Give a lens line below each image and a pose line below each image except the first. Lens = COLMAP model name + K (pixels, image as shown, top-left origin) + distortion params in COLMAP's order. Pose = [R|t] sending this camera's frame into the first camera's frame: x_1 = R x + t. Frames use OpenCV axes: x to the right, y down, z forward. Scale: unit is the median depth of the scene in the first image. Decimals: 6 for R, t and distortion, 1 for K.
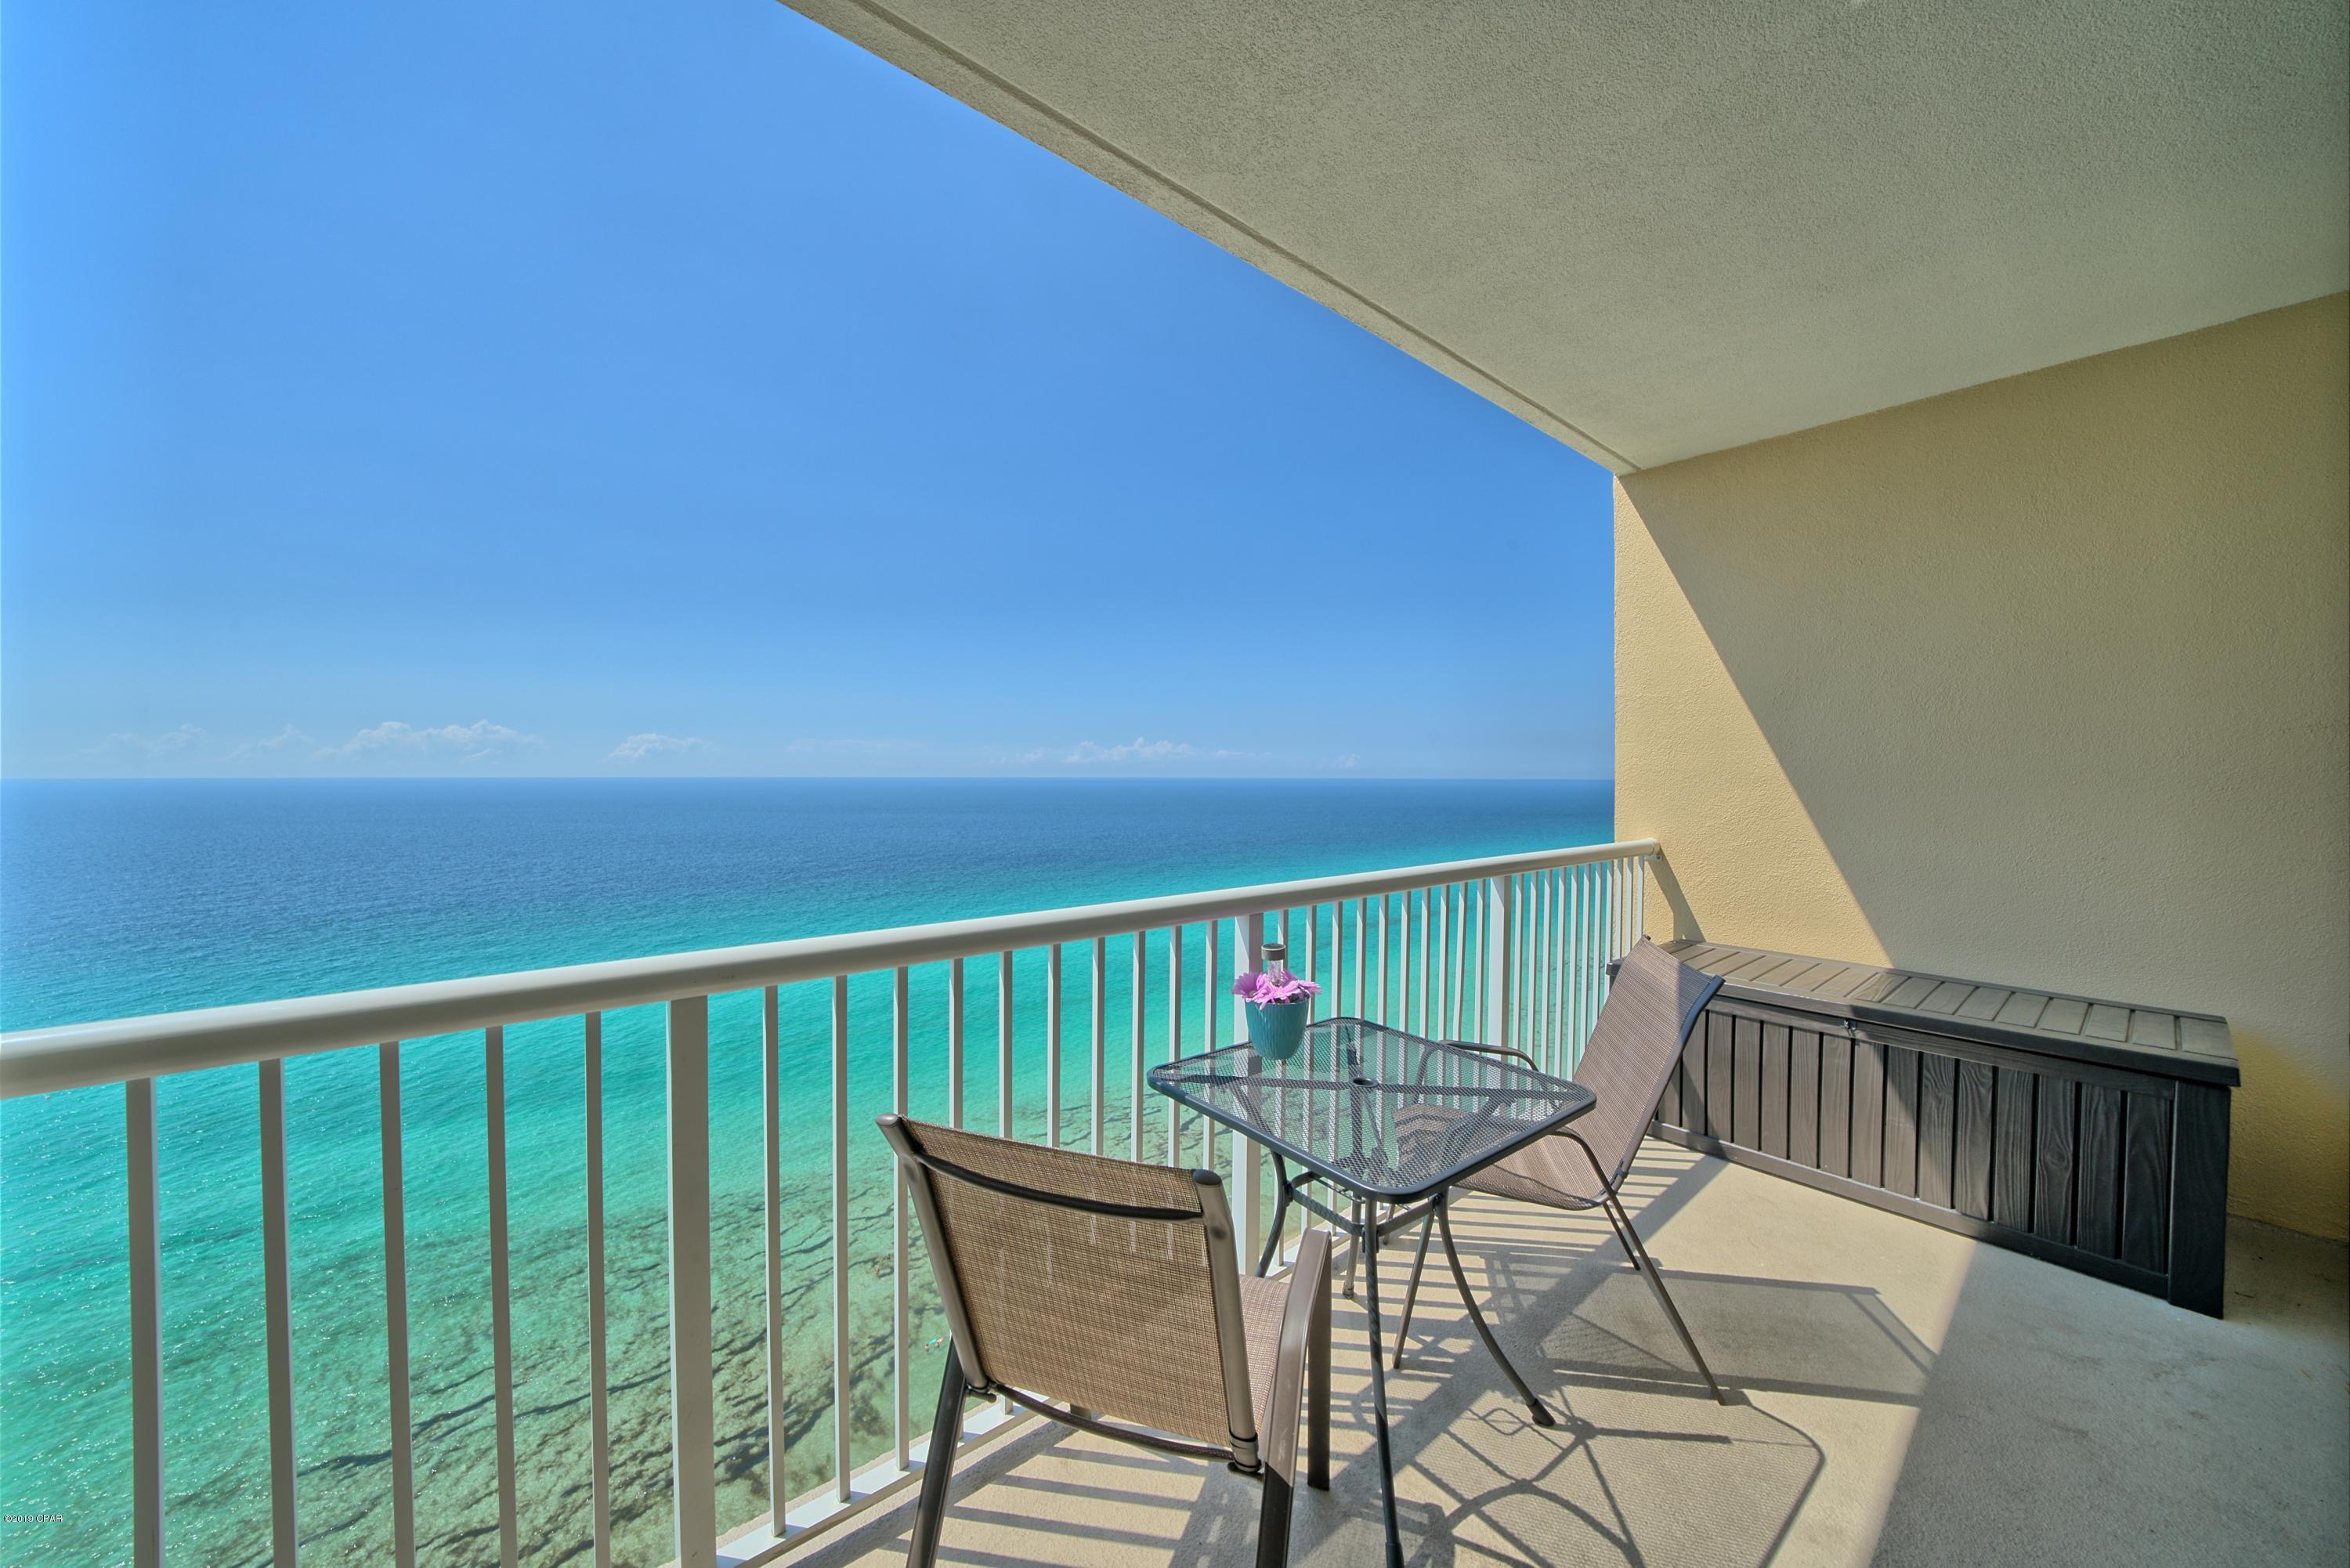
lens RADIAL K [[808.4, 0, 1164.0], [0, 808.4, 786.5], [0, 0, 1]] dist [-0.021829, 0.001680]
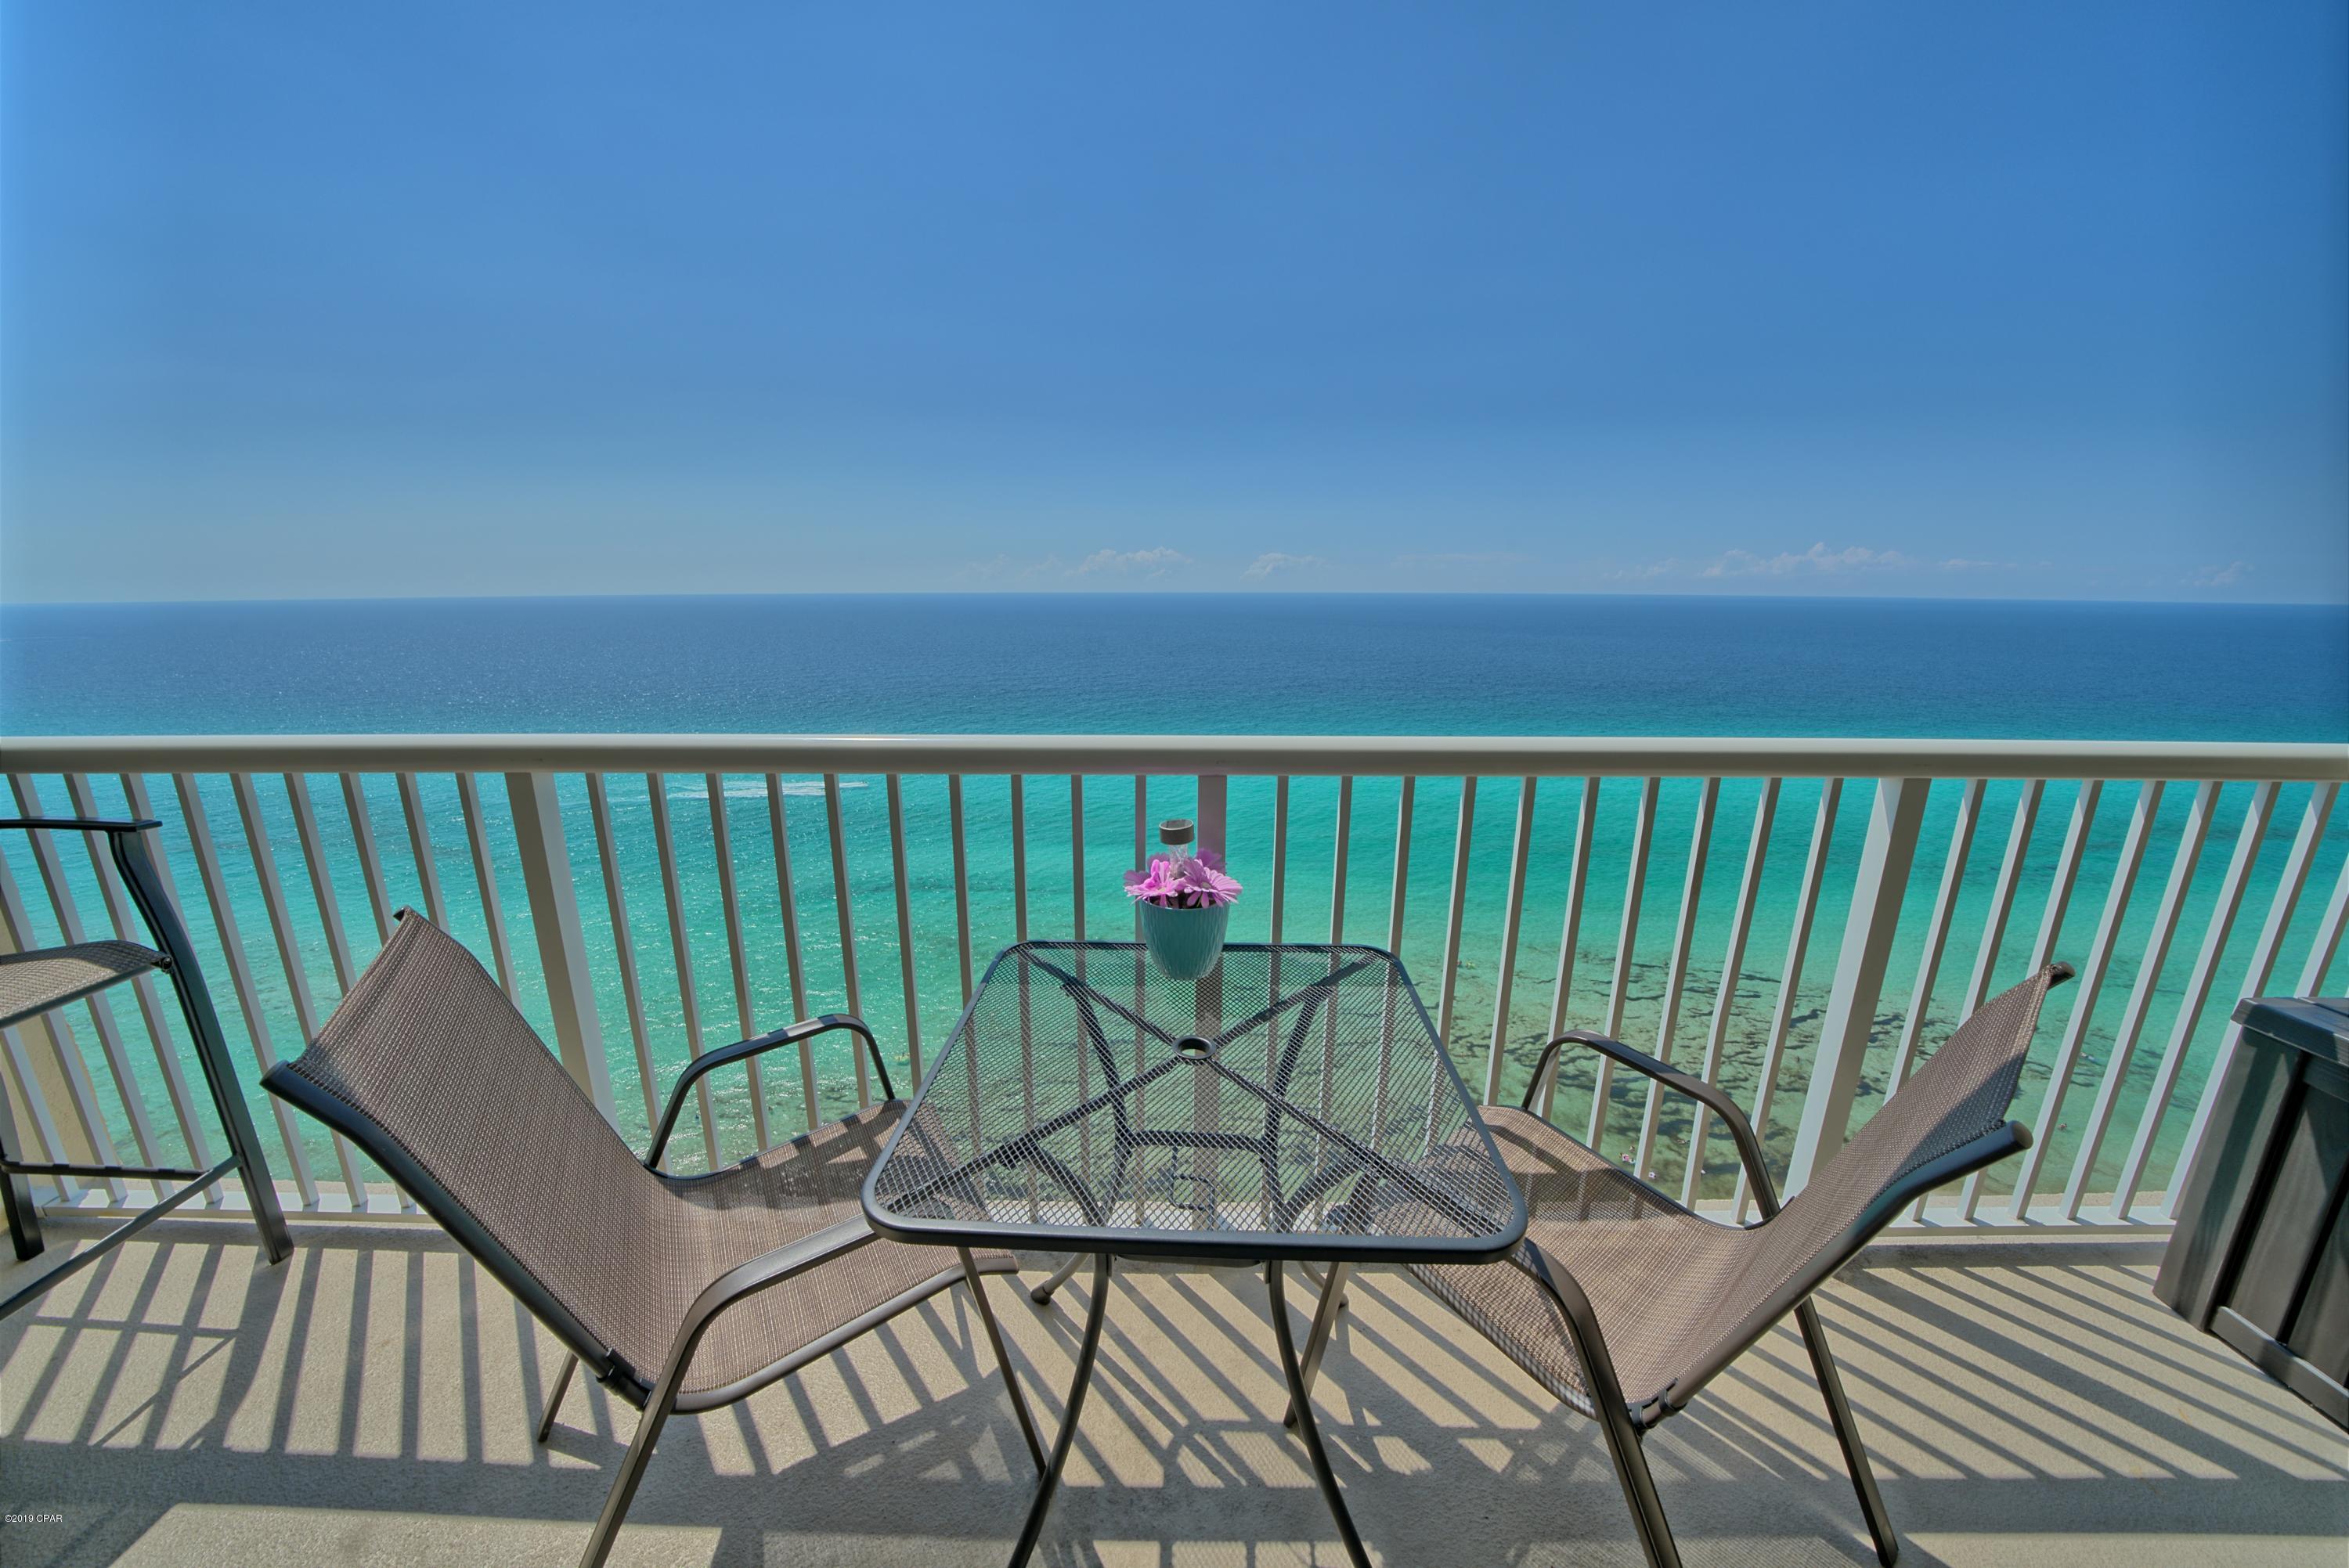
lens RADIAL K [[808.1, 0, 1168.1], [0, 808.1, 784.5], [0, 0, 1]] dist [-0.021829, 0.001680]
pose [[0.771606, 0.153376, -0.617333, 0.540457], [-0.013133, 0.974130, 0.225607, 0.009149], [0.635966, -0.165973, 0.753658, 0.470807]]
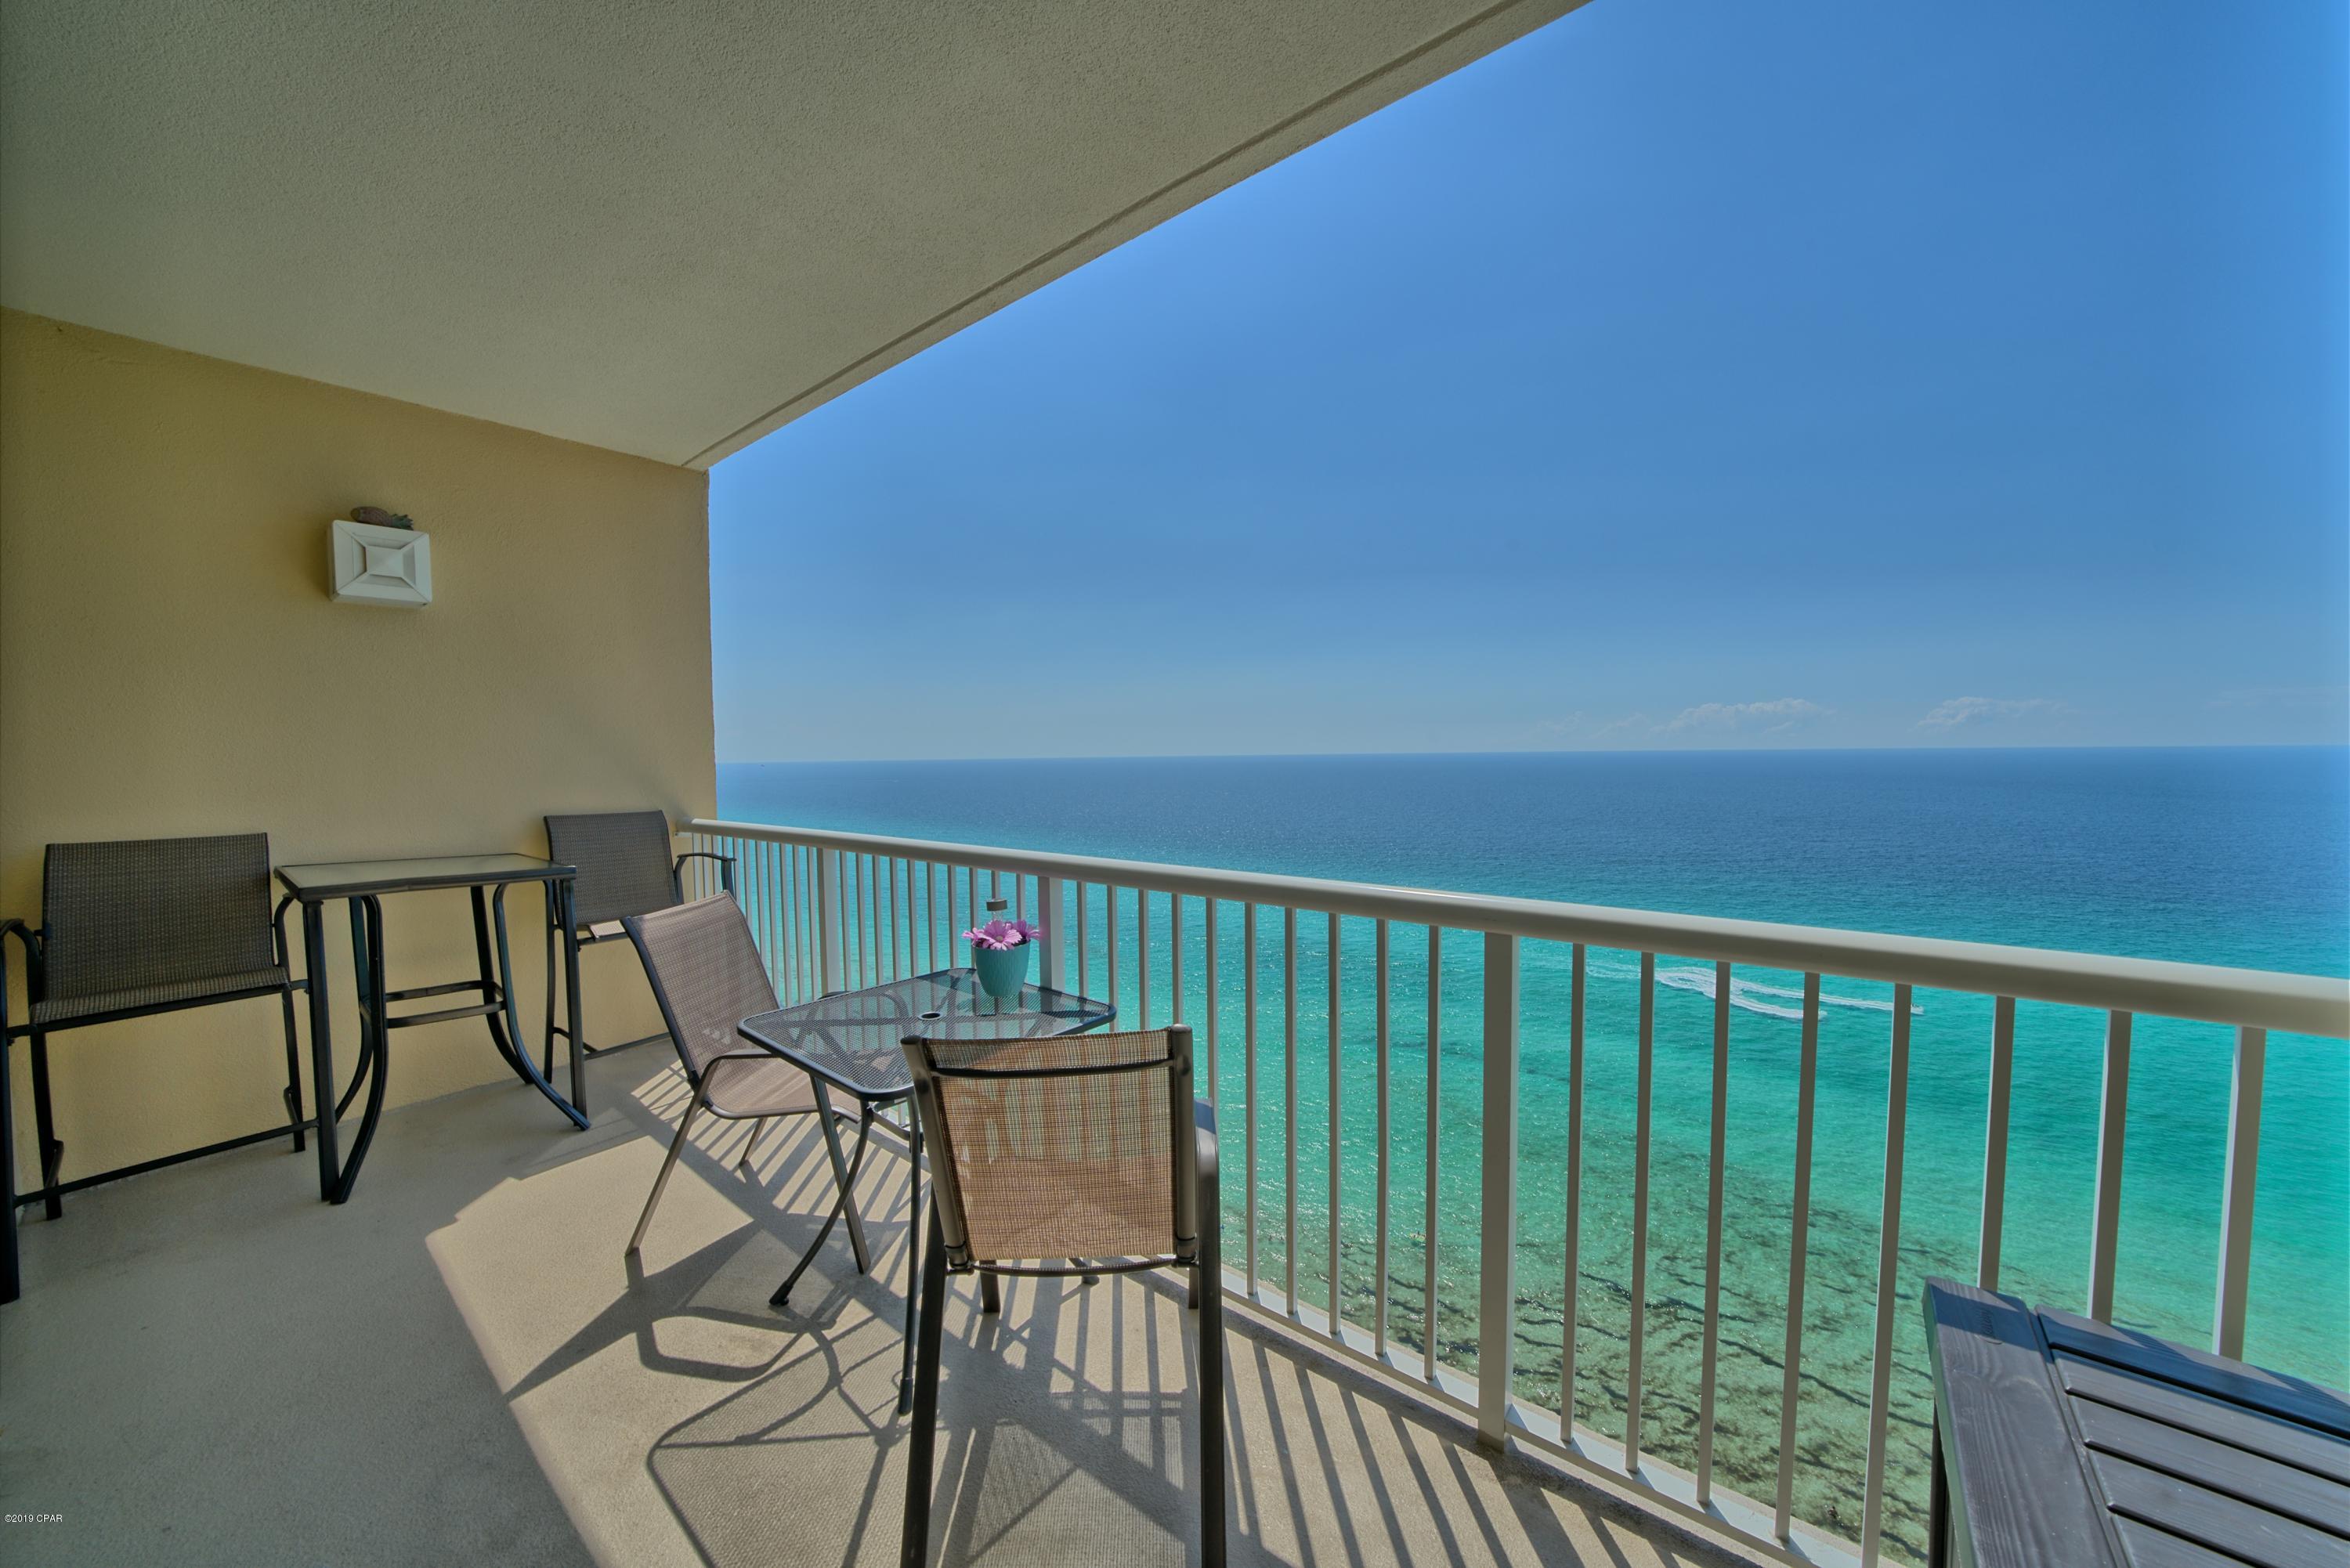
lens RADIAL K [[808.4, 0, 1189.1], [0, 808.4, 782.7], [0, 0, 1]] dist [-0.021829, 0.001680]
pose [[0.231671, 0.040890, -0.971934, 1.320337], [-0.007565, 0.999162, 0.040232, -0.026501], [0.972765, -0.001968, 0.231786, 0.981273]]
